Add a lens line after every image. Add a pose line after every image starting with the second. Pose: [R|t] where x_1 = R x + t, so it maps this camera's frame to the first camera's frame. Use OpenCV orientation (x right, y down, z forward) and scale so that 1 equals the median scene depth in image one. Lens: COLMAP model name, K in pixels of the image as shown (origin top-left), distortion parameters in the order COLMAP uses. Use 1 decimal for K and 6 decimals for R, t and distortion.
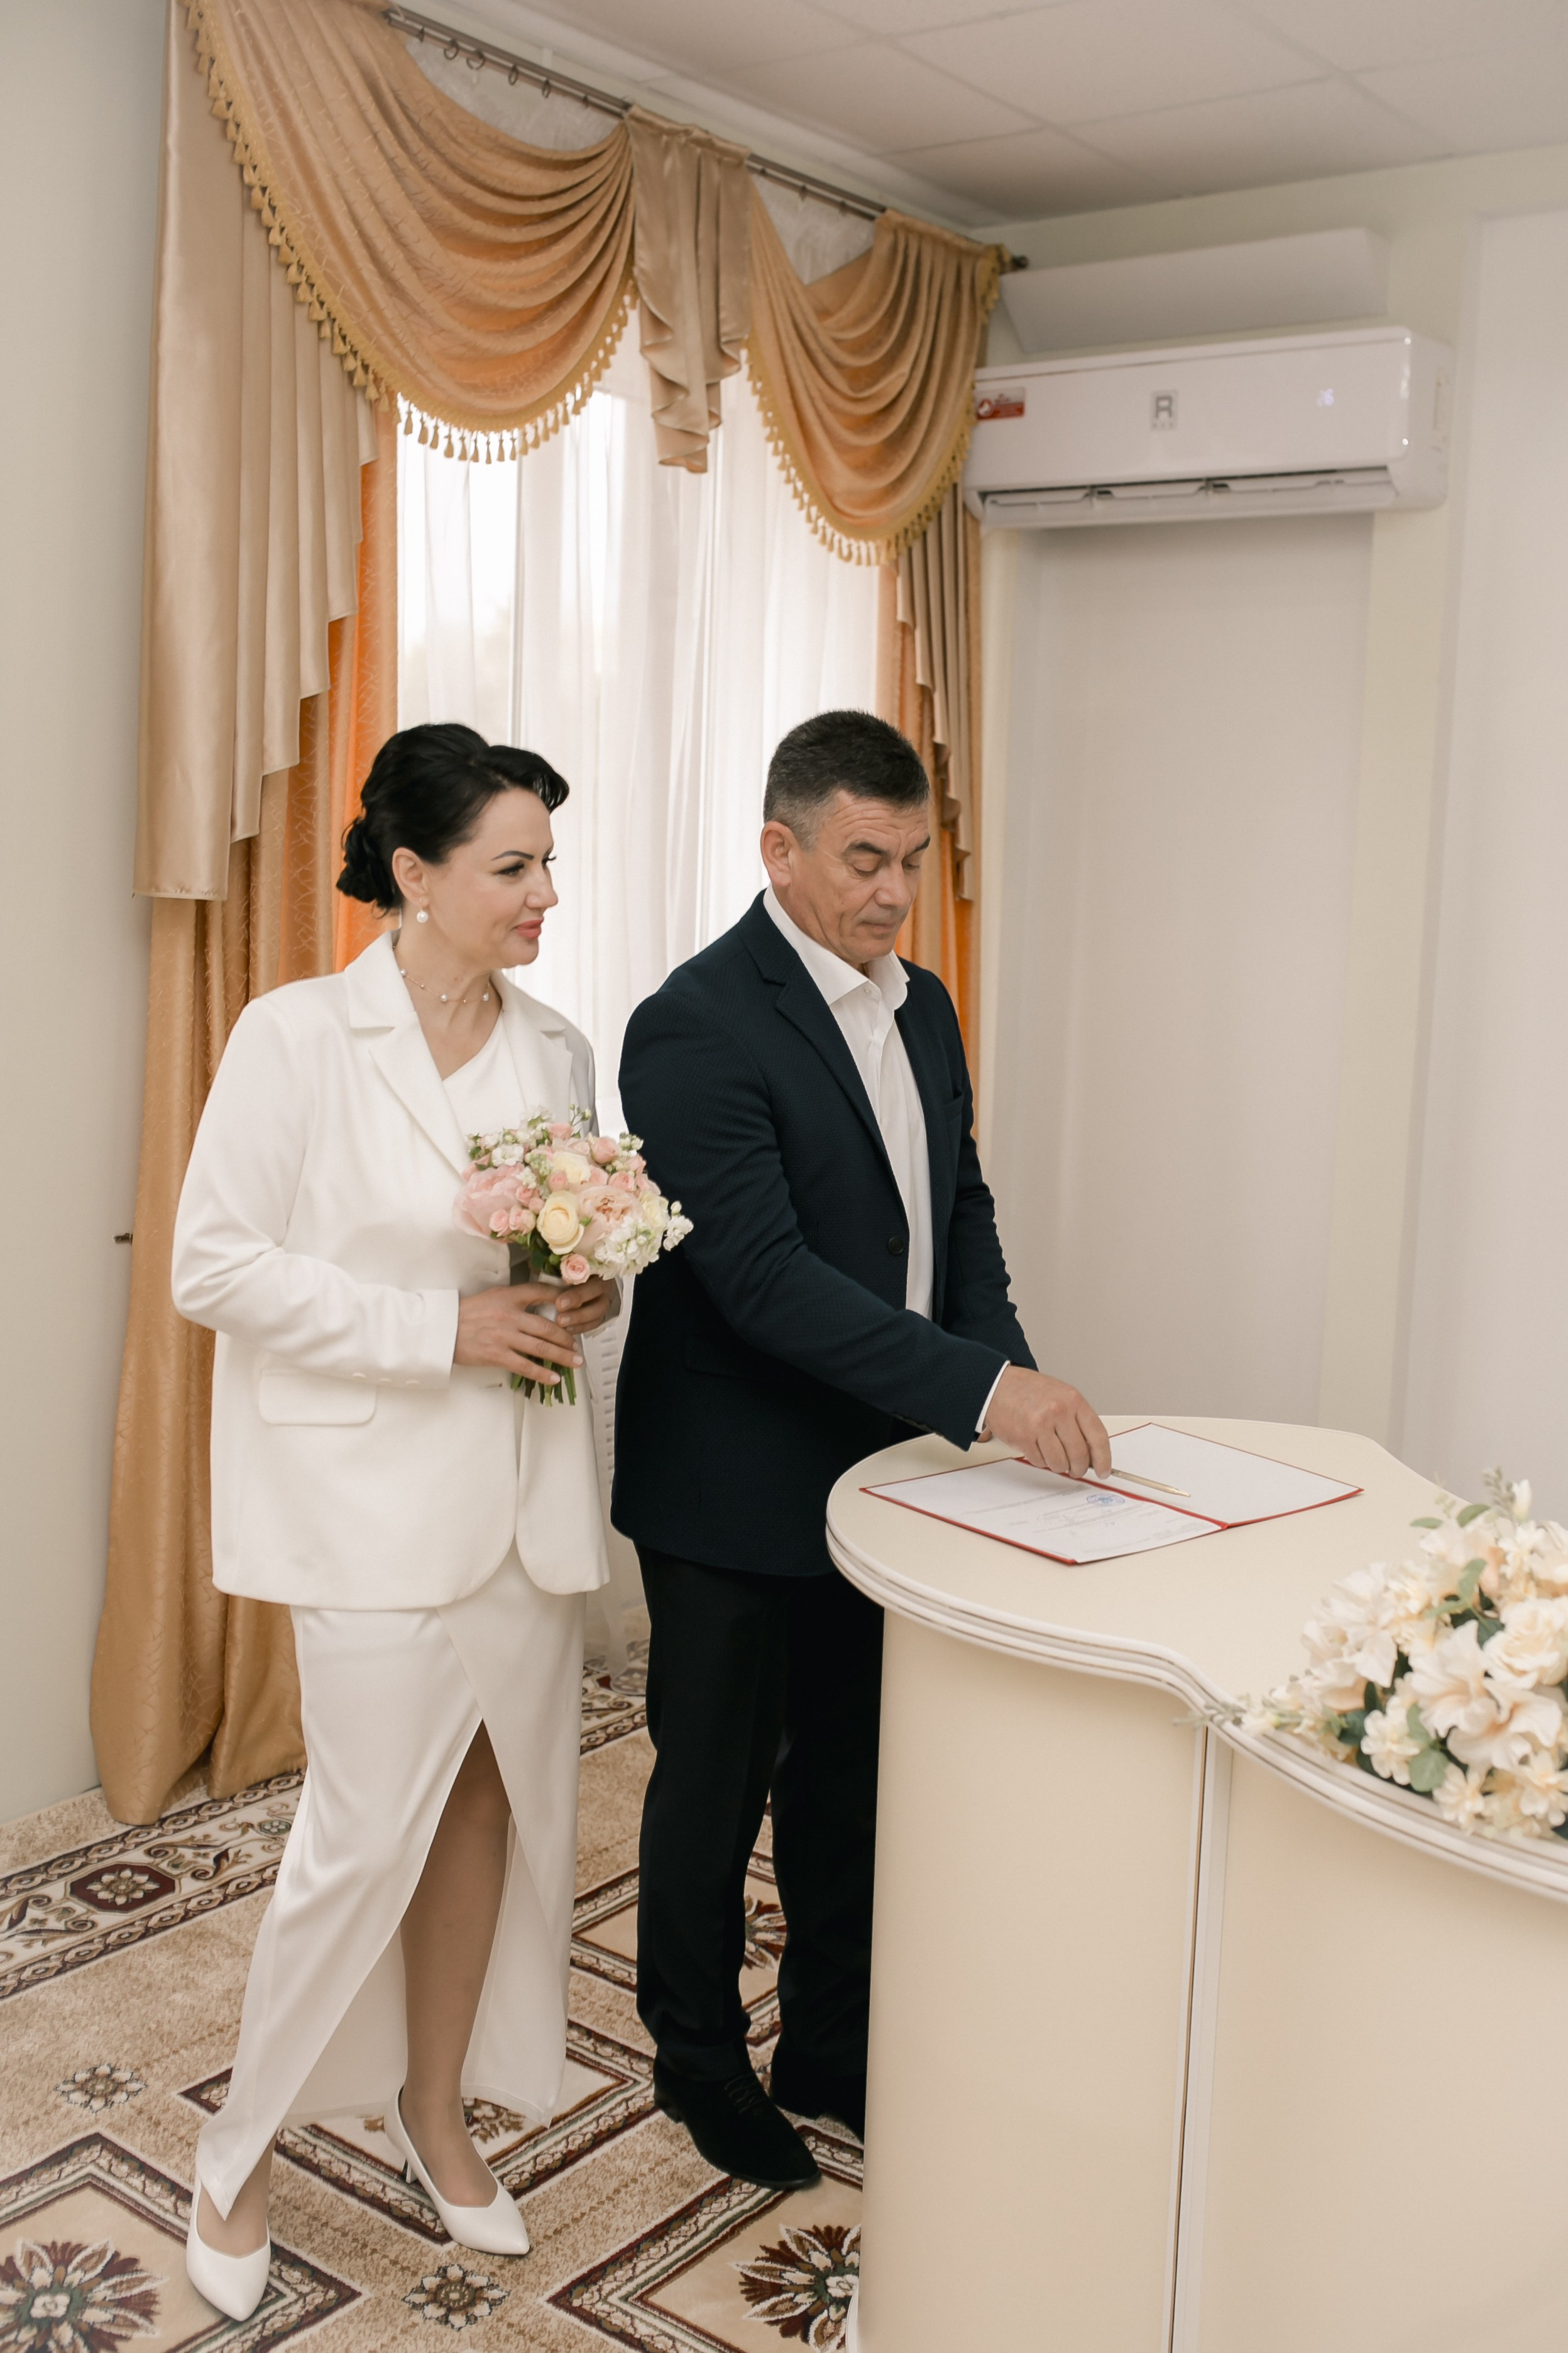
lens RADIAL K [[2353.8, 0, 783.8], [0, 2353.8, 1144.1], [0, 0, 1]] dist [-0.065016, 0.107972]
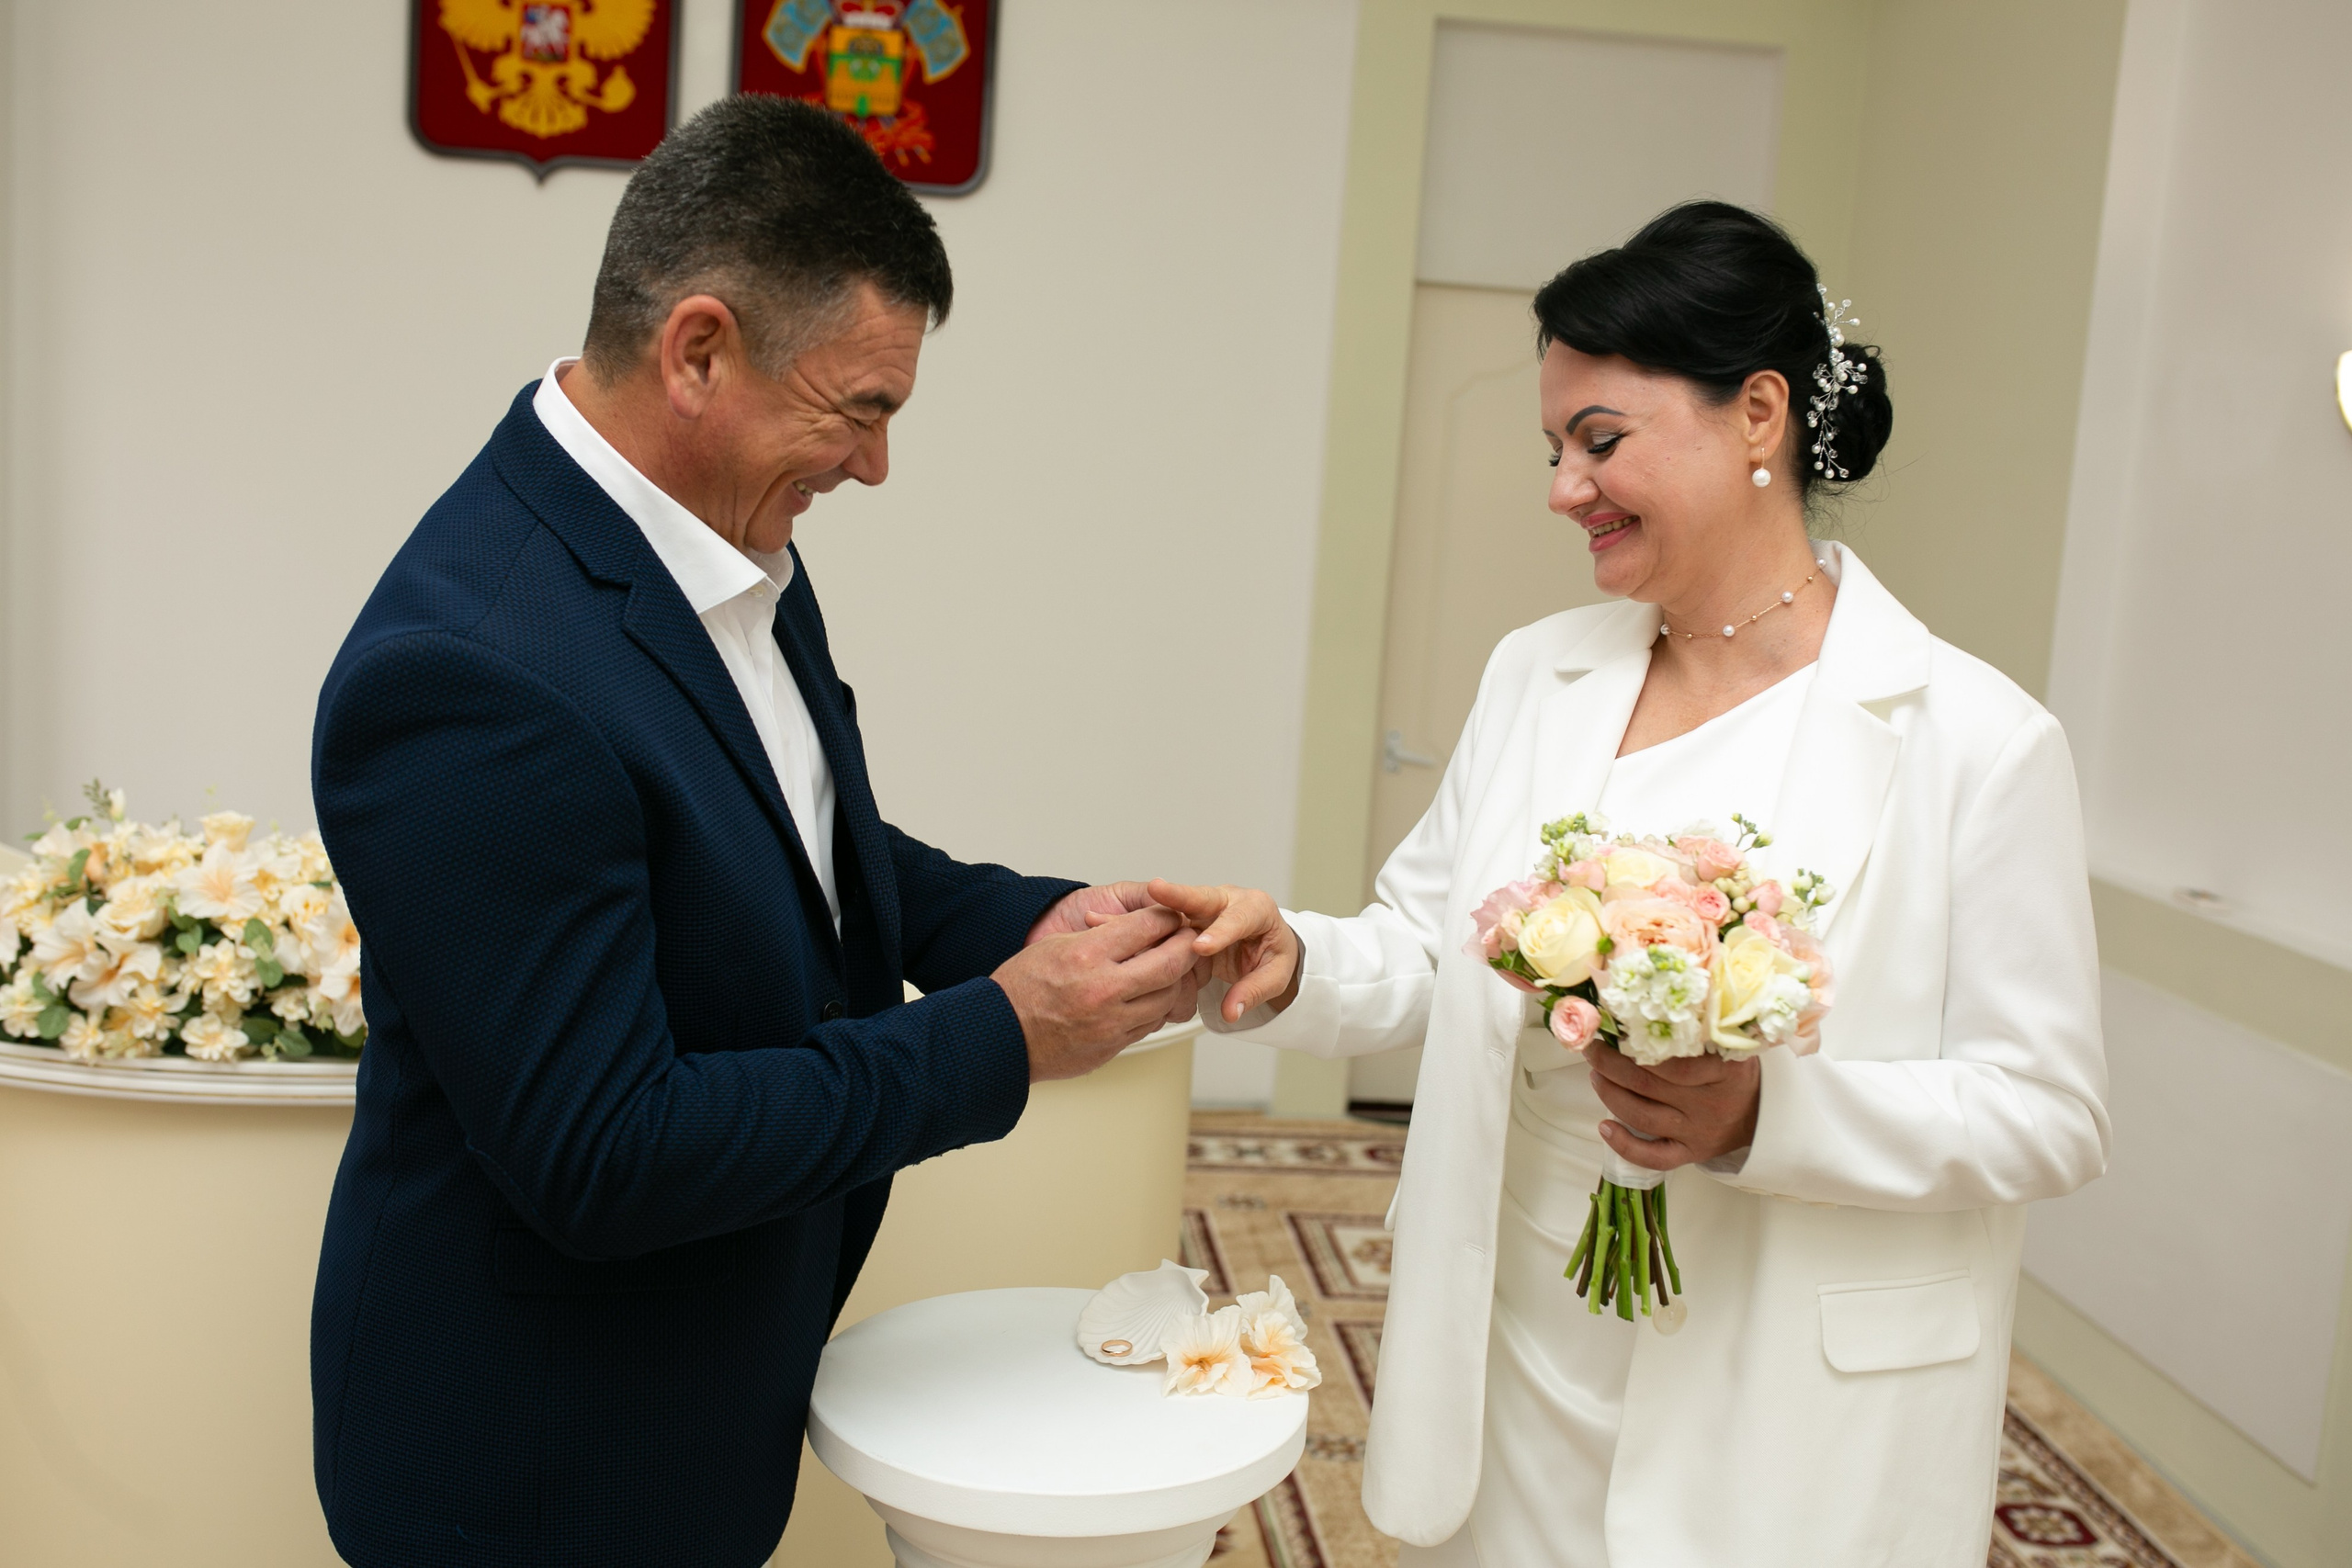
lens RADIAL K [[2230.0, 0, 1165.5], [0, 2230.0, 763.2], [0, 0, 1]] dist [-0.059939, 0.085386]
pose [[0.731614, -0.069233, 0.678194, -0.077438], [0.039981, 0.997475, 0.058697, 0.083225], [-0.680546, -0.015829, 0.732535, -0.256321]]
